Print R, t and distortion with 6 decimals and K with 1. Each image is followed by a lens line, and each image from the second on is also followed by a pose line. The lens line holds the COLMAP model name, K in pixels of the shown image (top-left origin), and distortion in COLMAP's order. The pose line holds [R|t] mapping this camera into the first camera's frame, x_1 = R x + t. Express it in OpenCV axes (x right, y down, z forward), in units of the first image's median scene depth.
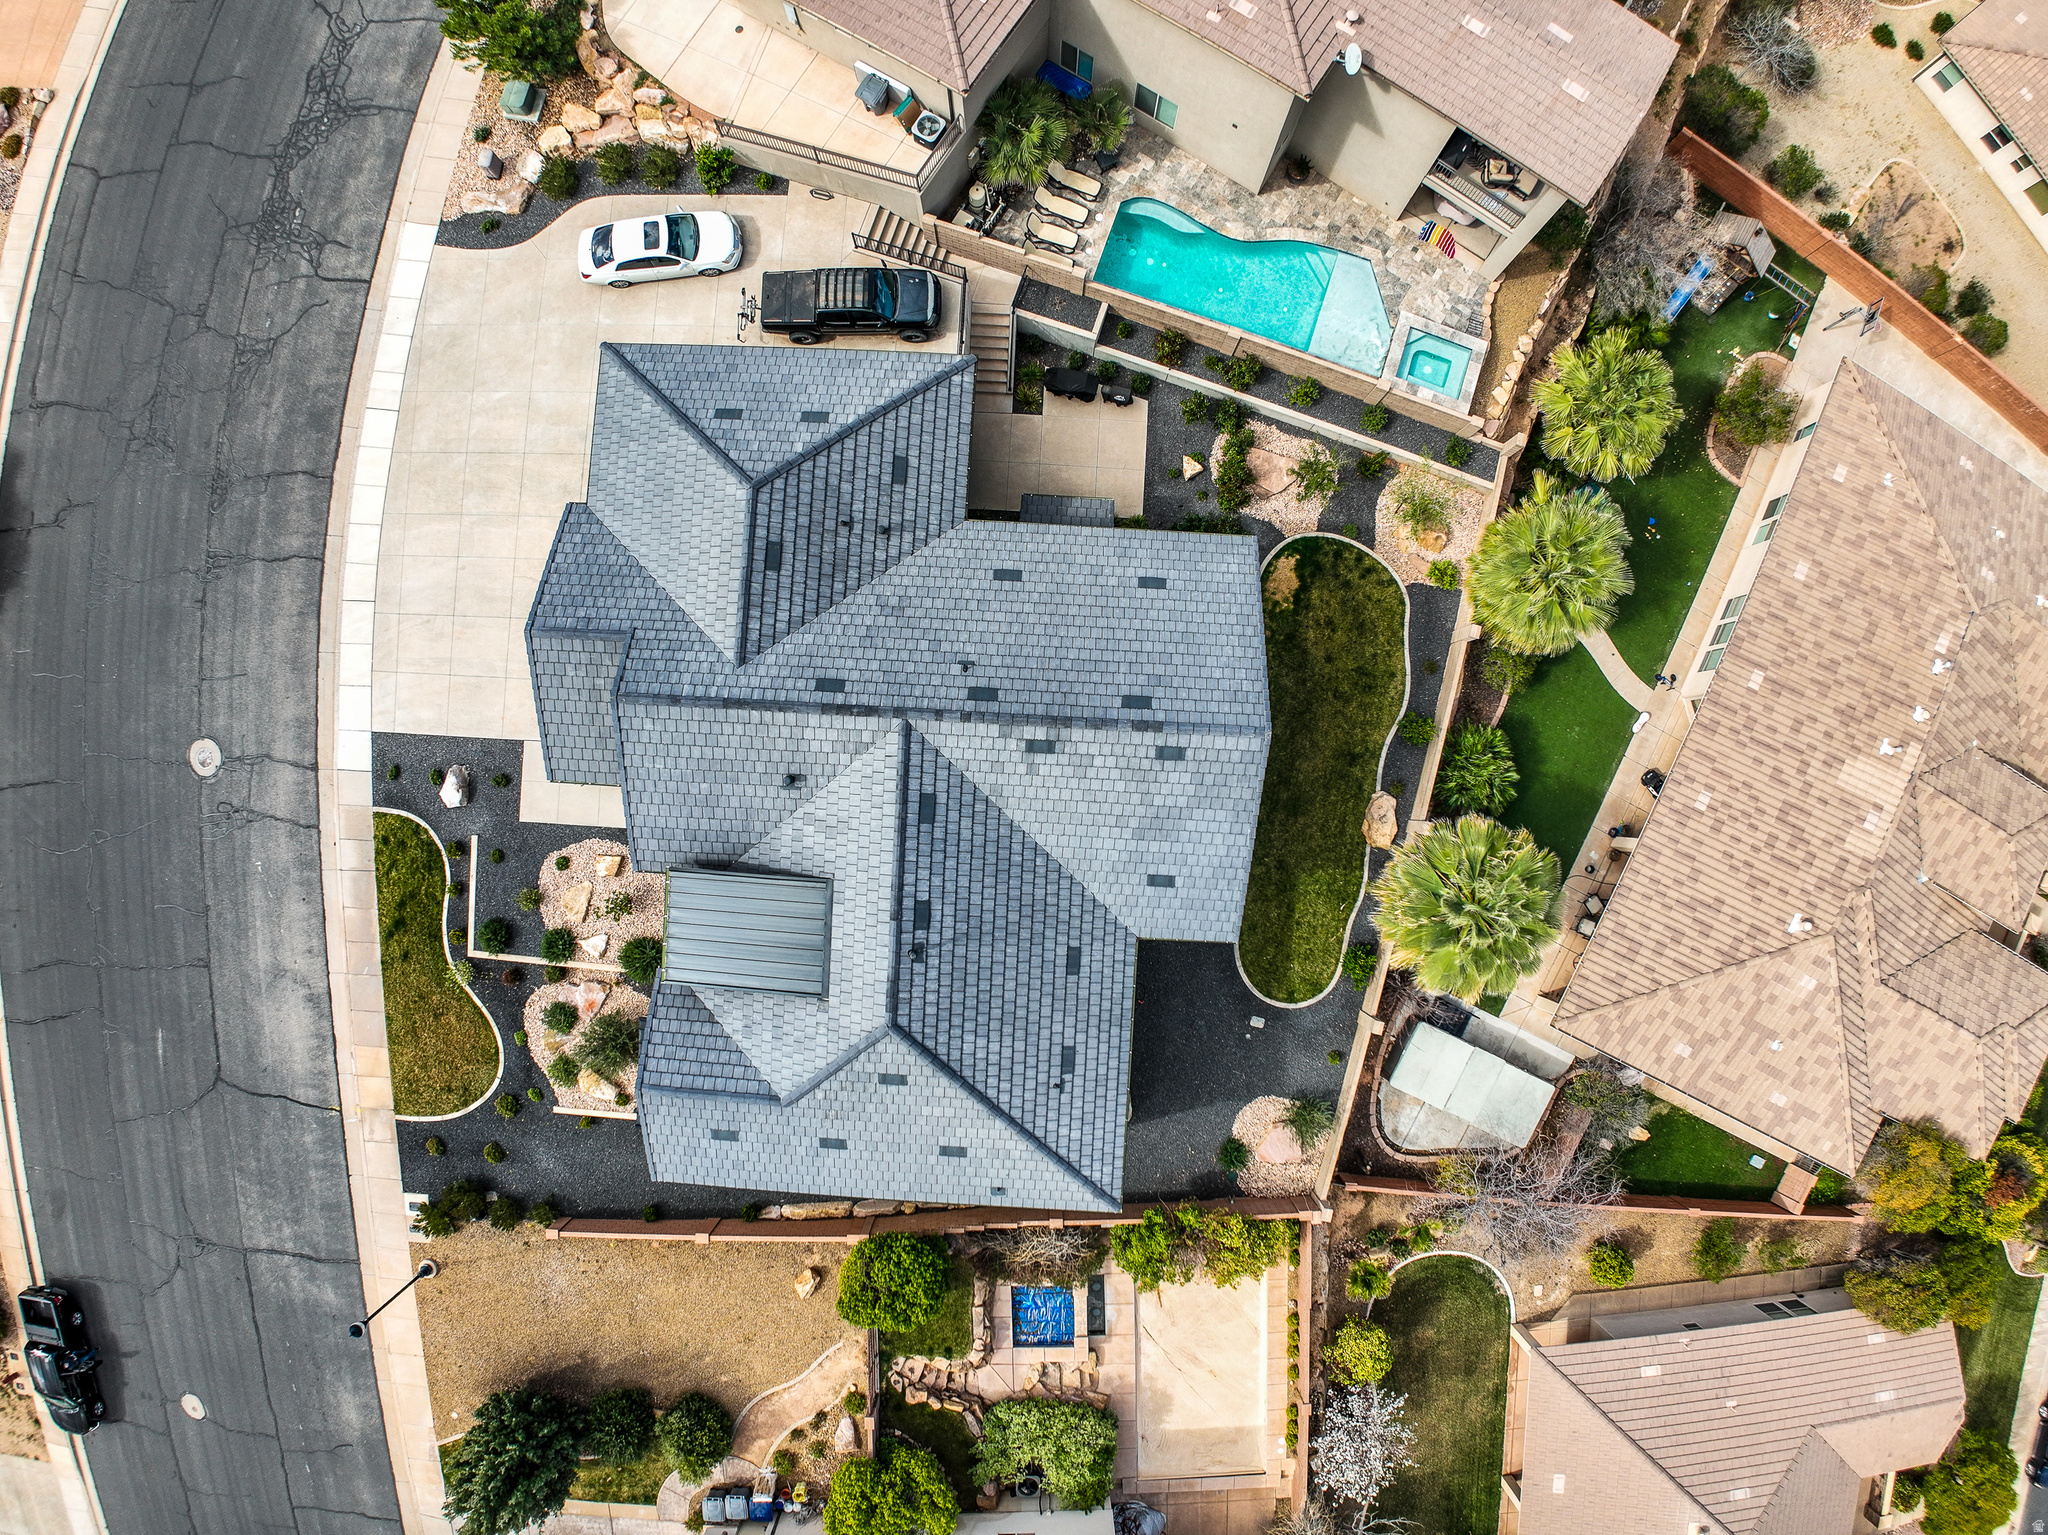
lens RADIAL K [[1266.4, 0, 1041.4], [0, 1266.4, 766.6], [0, 0, 1]] dist [-0.173328, 0.015562]
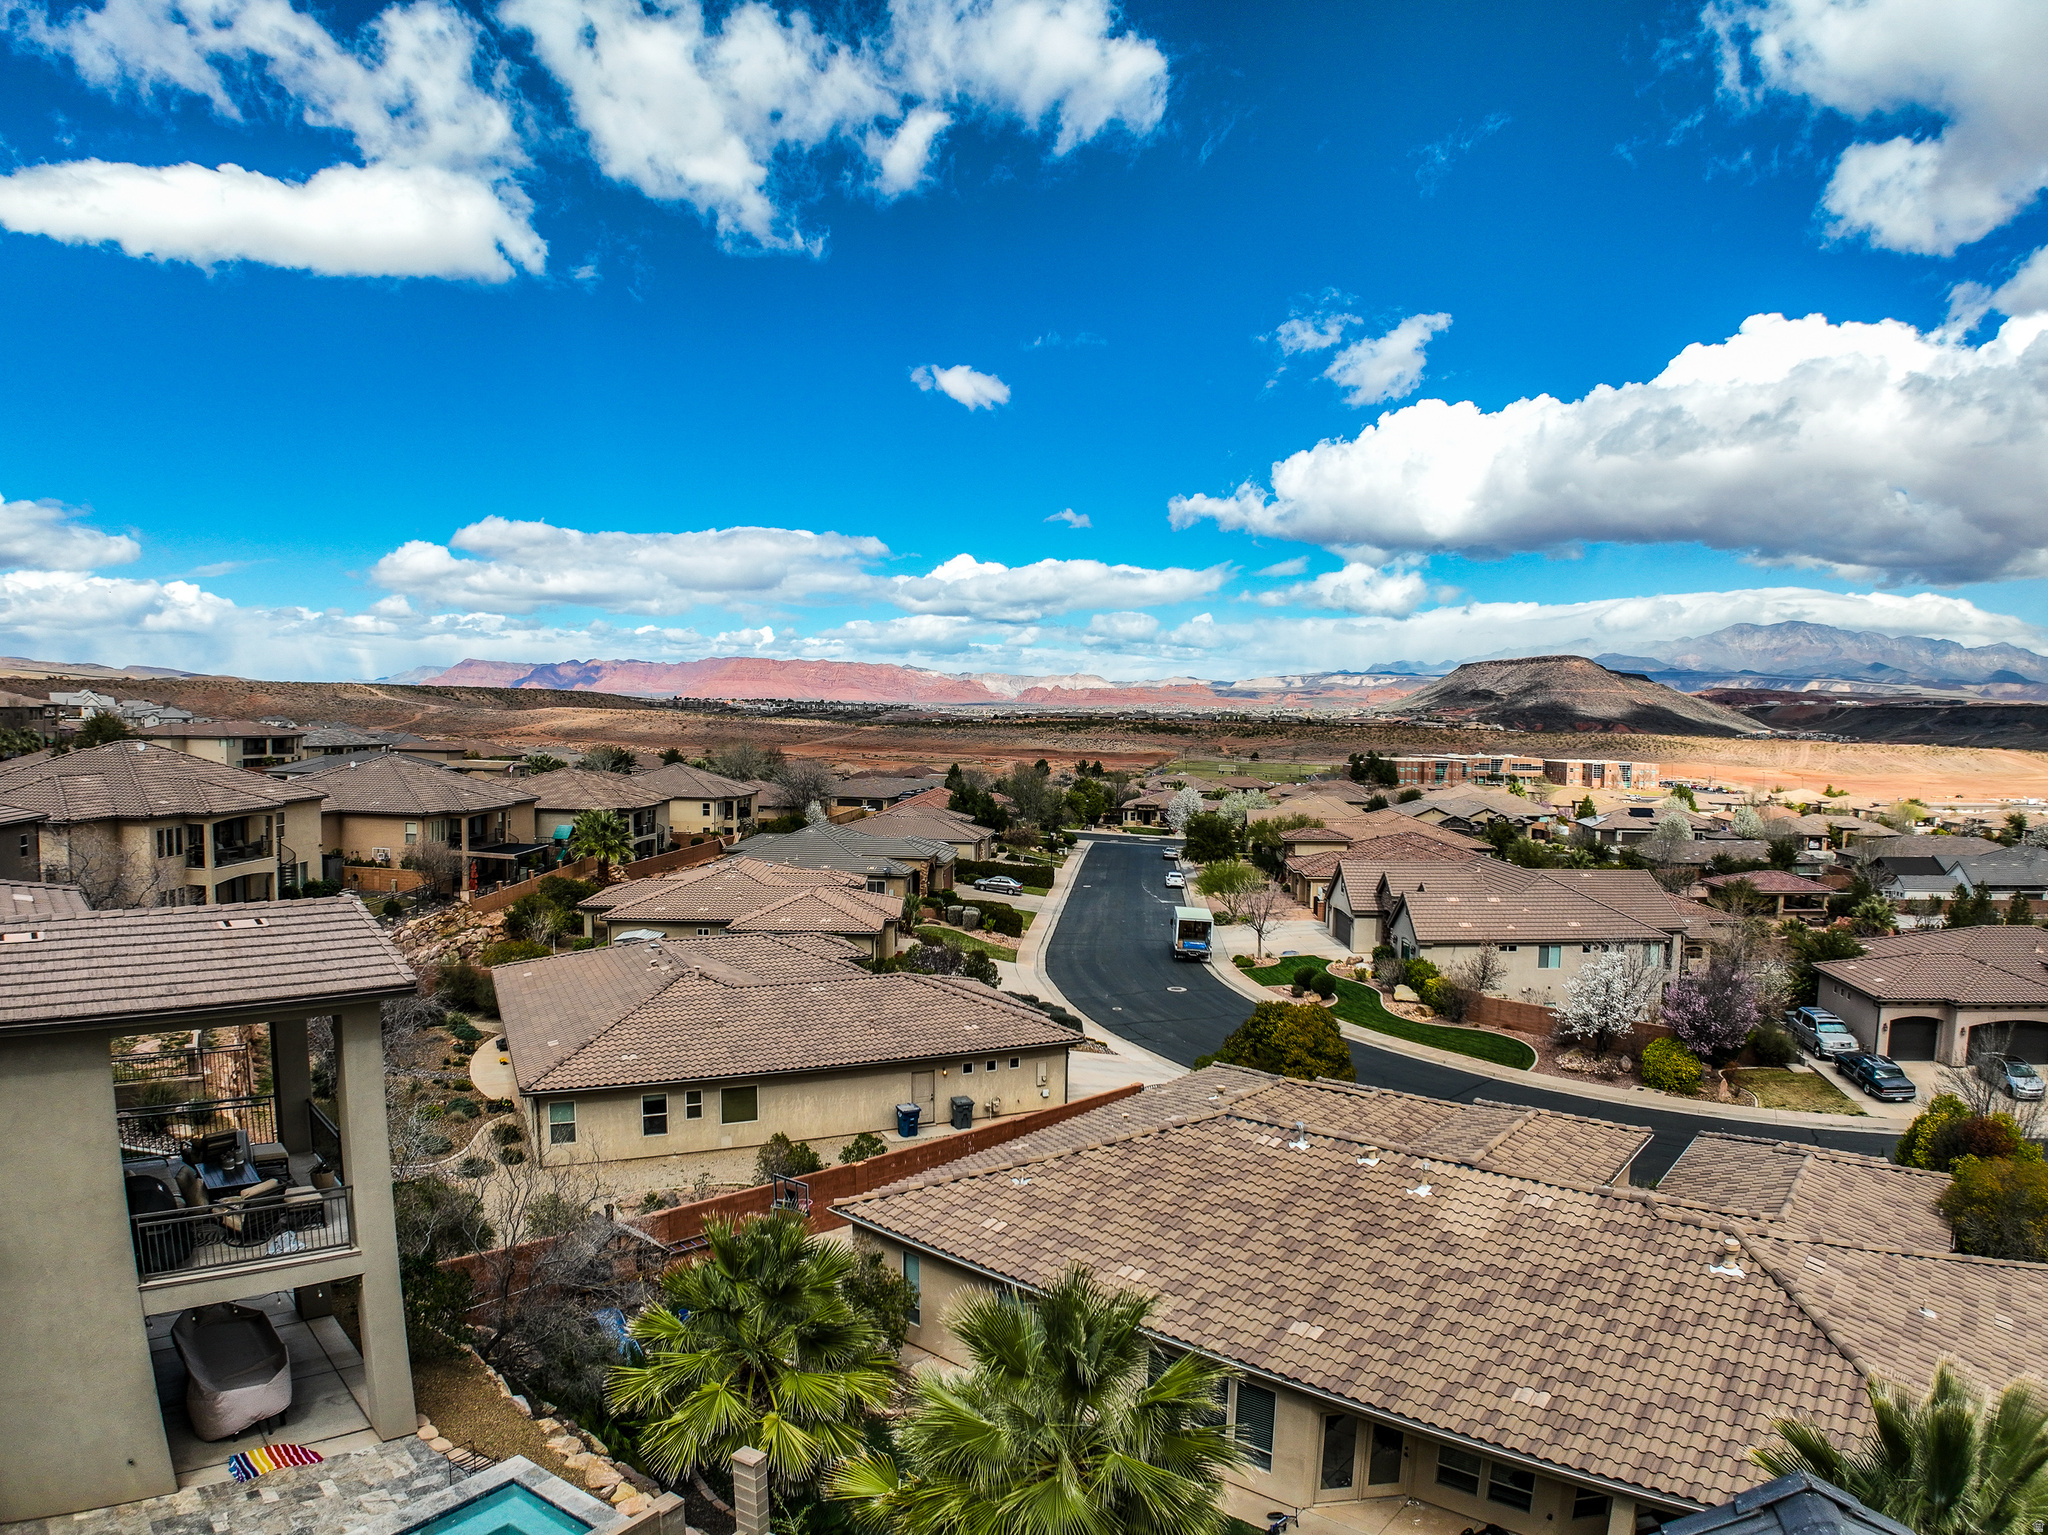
lens RADIAL K [[1266.4, 0, 1020.2], [0, 1266.4, 751.6], [0, 0, 1]] dist [-0.173328, 0.015562]
pose [[0.237624, -0.026630, 0.970992, 0.008563], [0.971090, 0.029978, -0.236826, -0.078791], [-0.022802, 0.999196, 0.032984, 0.731690]]
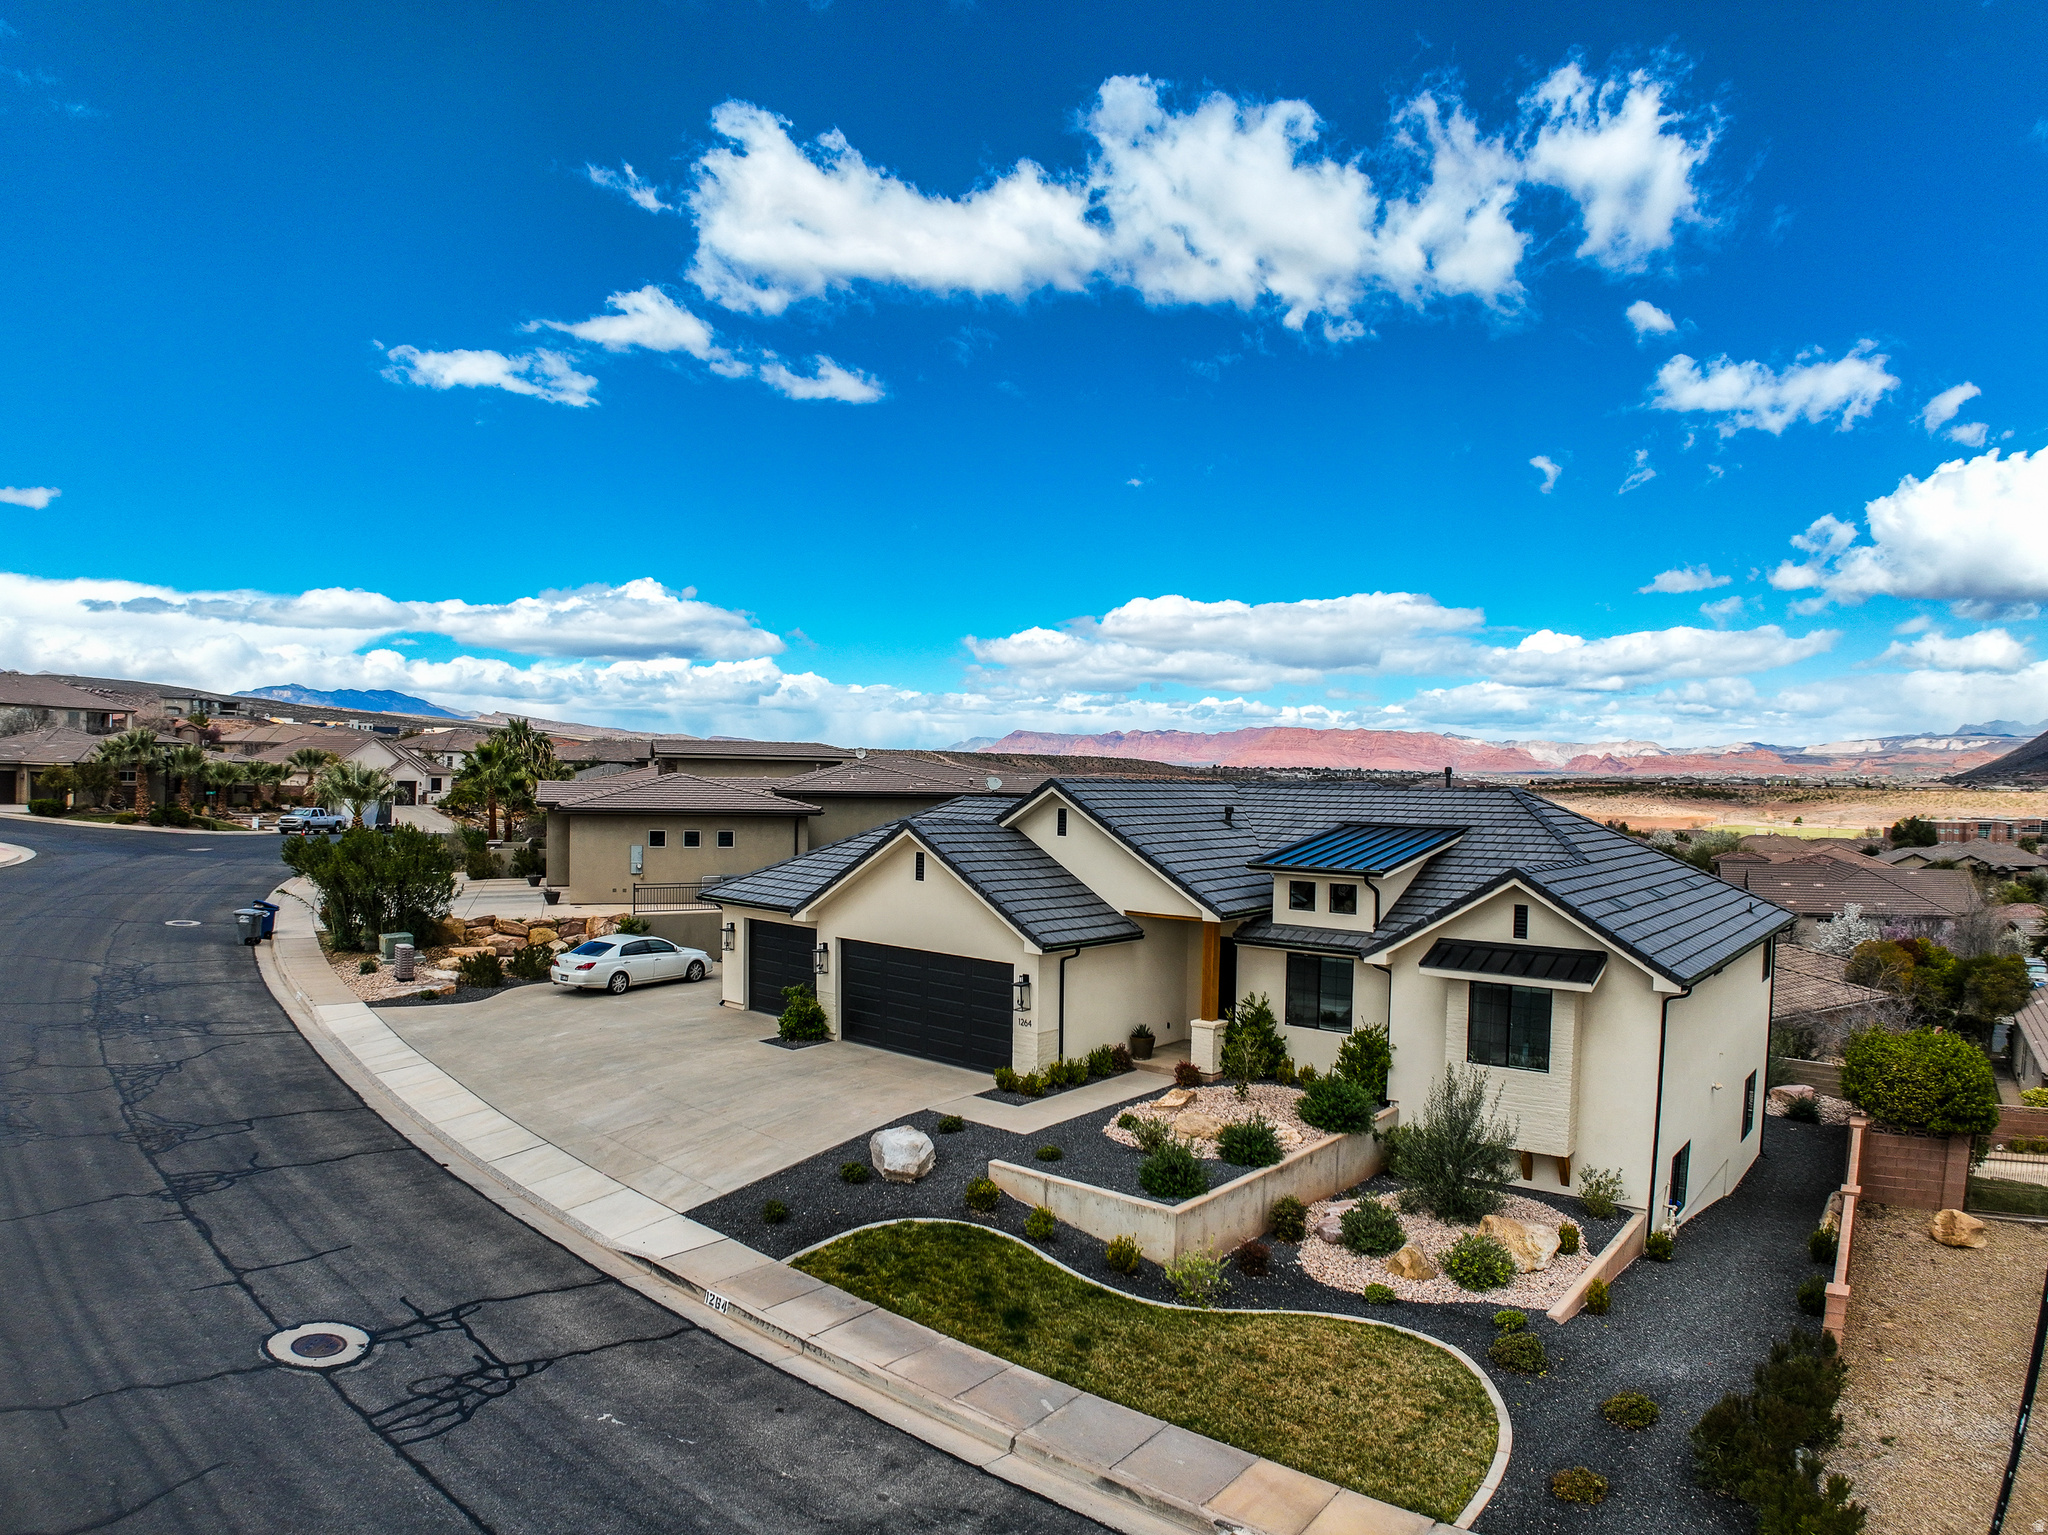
lens RADIAL K [[1266.4, 0, 1036.4], [0, 1266.4, 734.5], [0, 0, 1]] dist [-0.173328, 0.015562]
pose [[0.607455, 0.035393, 0.793565, -0.874253], [0.794030, 0.001471, -0.607877, 0.396176], [-0.022682, 0.999372, -0.027210, 0.807488]]
